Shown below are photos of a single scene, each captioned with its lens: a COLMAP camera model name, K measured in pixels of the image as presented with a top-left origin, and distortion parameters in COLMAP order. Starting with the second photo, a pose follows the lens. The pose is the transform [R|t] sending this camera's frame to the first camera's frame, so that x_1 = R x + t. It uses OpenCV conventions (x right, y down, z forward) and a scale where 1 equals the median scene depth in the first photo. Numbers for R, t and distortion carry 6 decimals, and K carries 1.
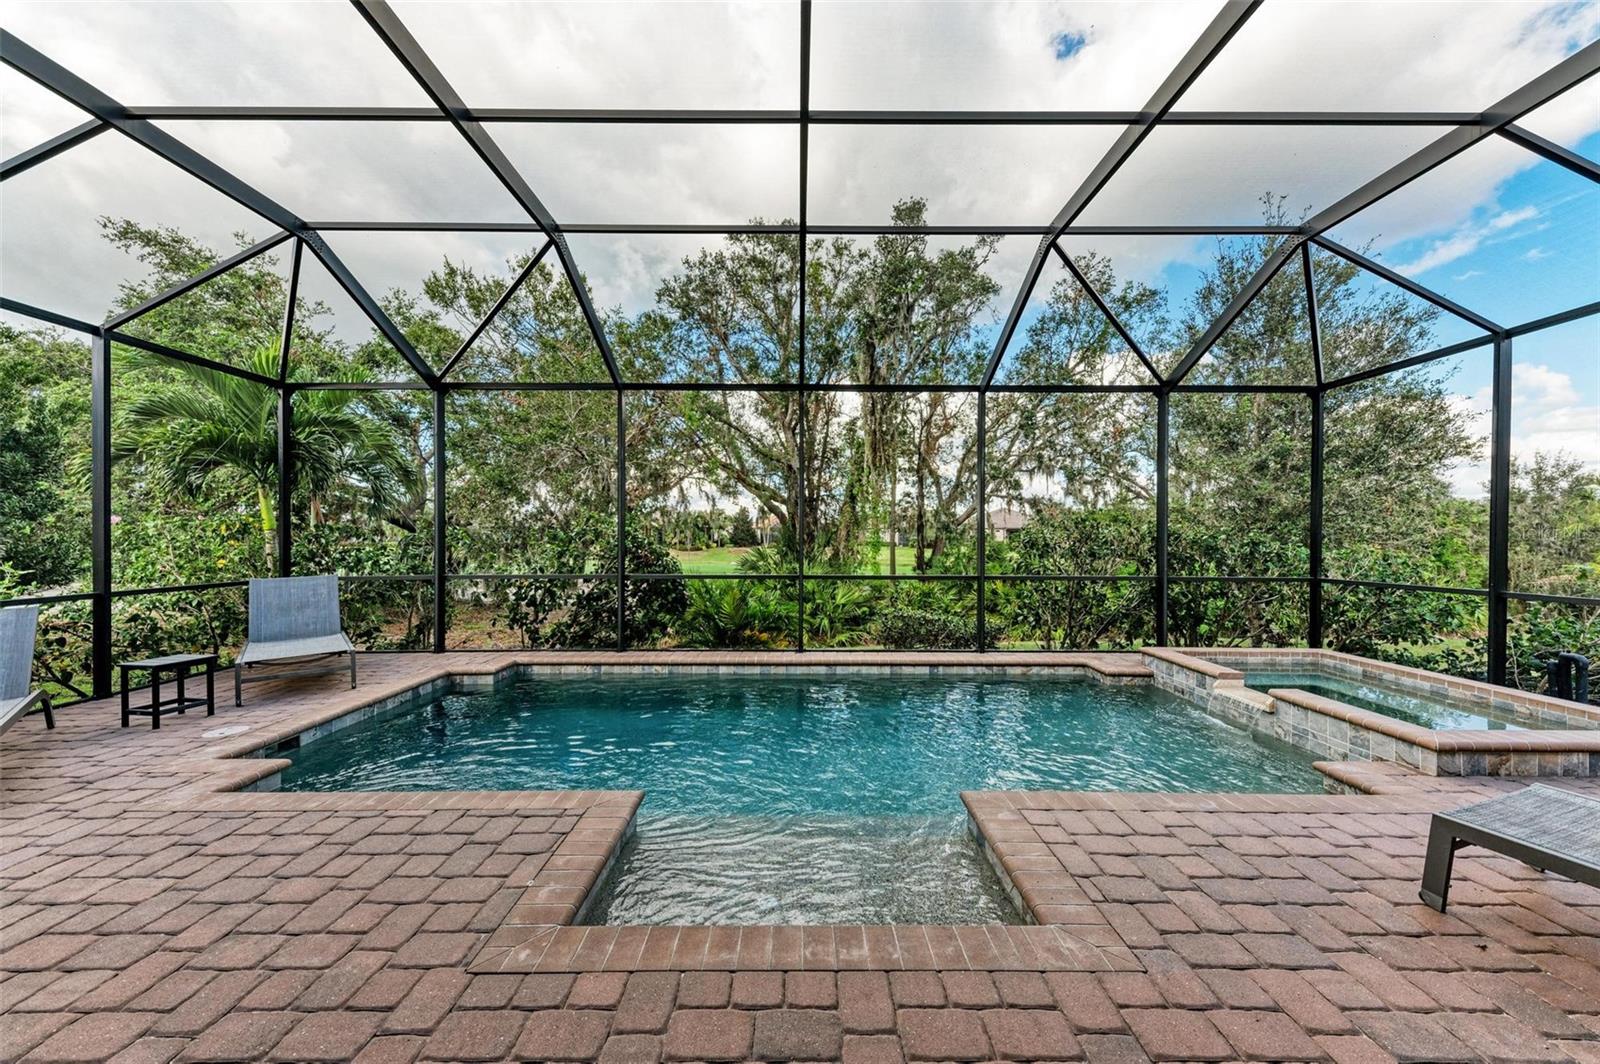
lens RADIAL K [[570.5, 0, 801.2], [0, 570.5, 537.0], [0, 0, 1]] dist [0.017236, -0.002404]
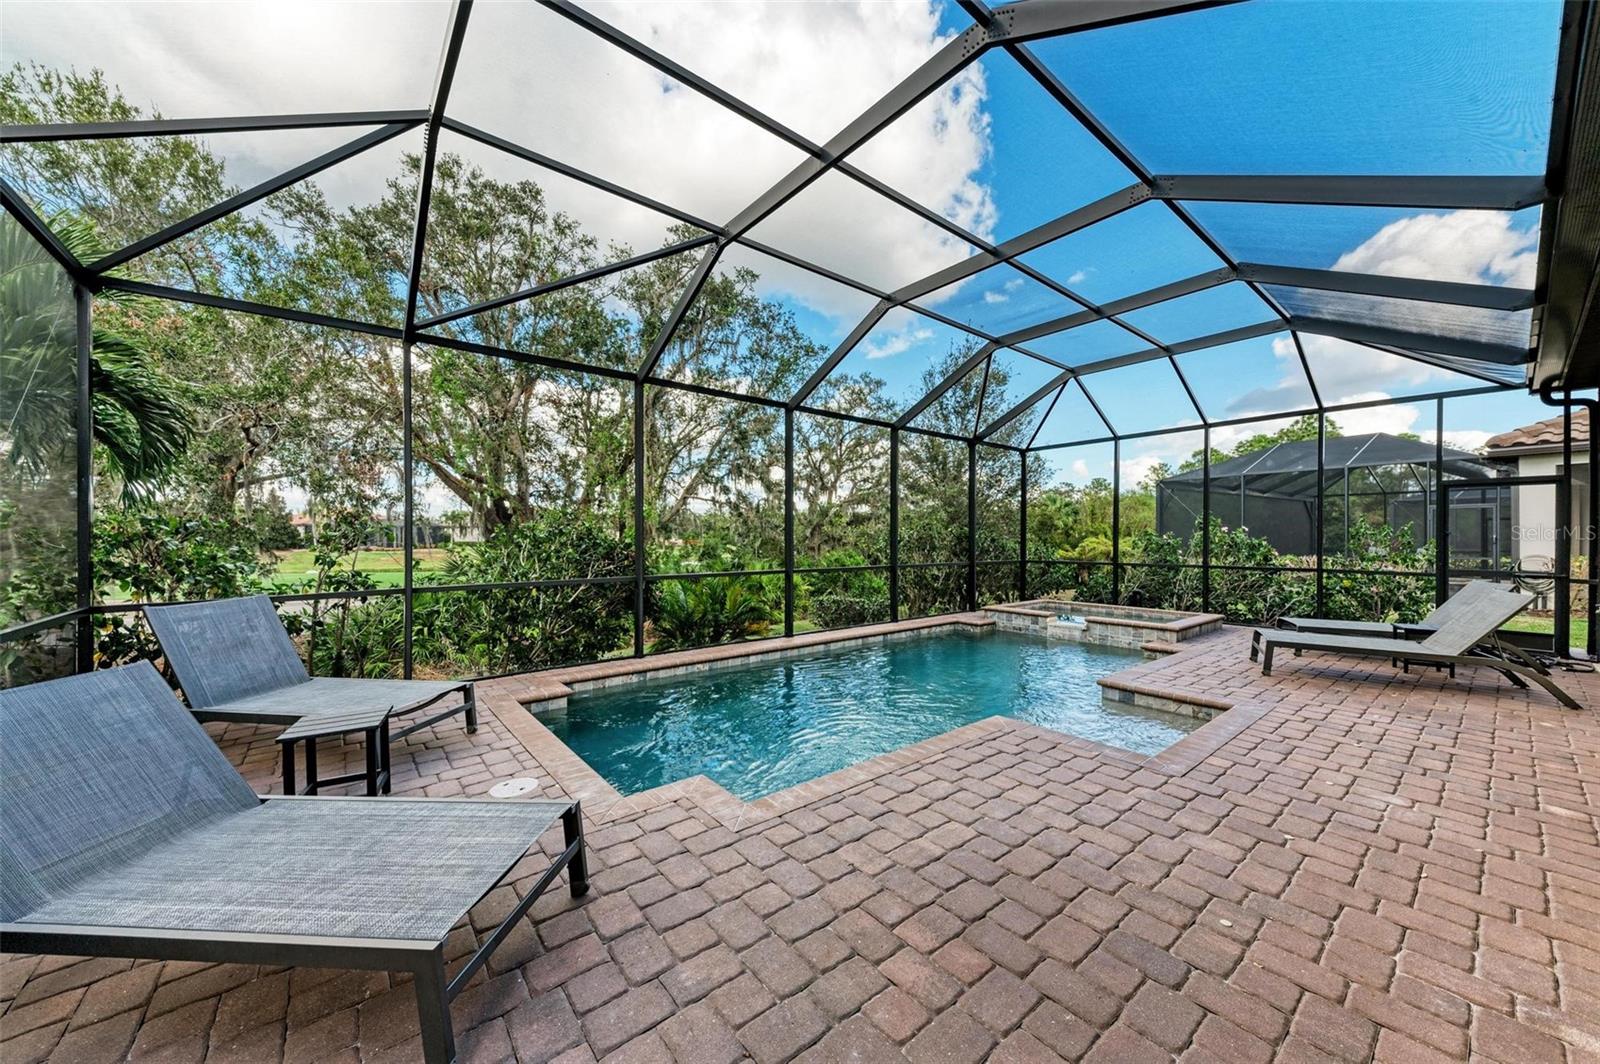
lens RADIAL K [[570.5, 0, 800.8], [0, 570.5, 537.6], [0, 0, 1]] dist [0.017236, -0.002404]
pose [[0.777310, -0.003774, 0.629107, -0.681616], [0.001739, 0.999991, 0.003850, -0.002616], [-0.629115, -0.001898, 0.777310, 0.088383]]
